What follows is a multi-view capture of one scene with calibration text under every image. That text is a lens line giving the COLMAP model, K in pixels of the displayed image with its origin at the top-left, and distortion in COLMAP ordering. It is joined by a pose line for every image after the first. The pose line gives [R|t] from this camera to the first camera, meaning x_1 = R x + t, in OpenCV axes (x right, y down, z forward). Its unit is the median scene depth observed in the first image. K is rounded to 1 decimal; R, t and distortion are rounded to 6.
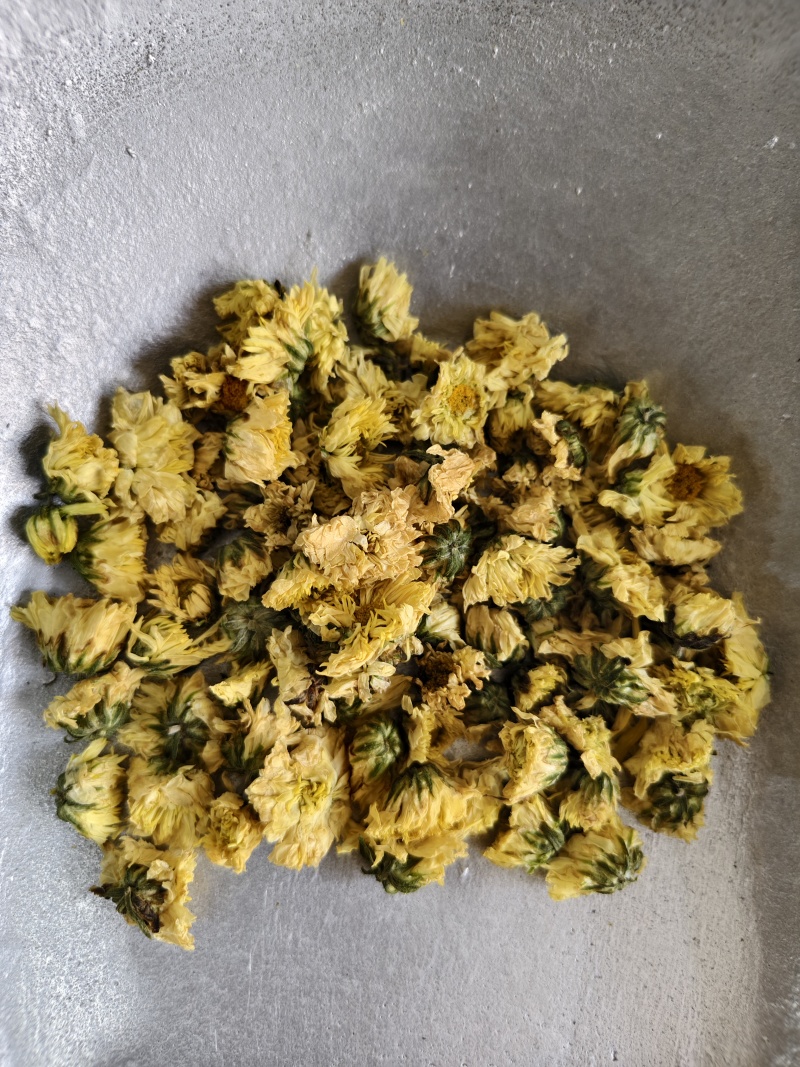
lens RADIAL K [[775.7, 0, 400.0], [0, 775.7, 533.5], [0, 0, 1]] dist [-0.091766, -0.003001]
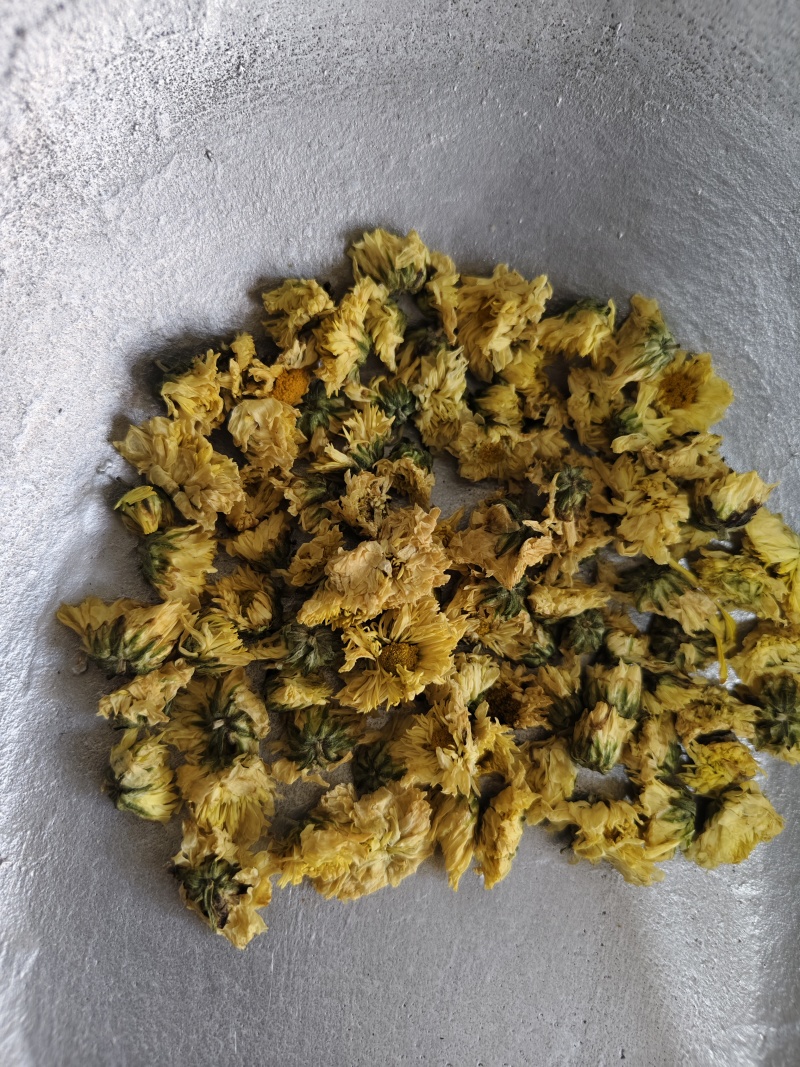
lens RADIAL K [[775.7, 0, 400.0], [0, 775.7, 533.5], [0, 0, 1]] dist [-0.091766, -0.003001]
pose [[0.994026, 0.054194, 0.094737, -0.165628], [-0.049686, 0.997546, -0.049320, 0.046753], [-0.097178, 0.044319, 0.994280, -0.034696]]
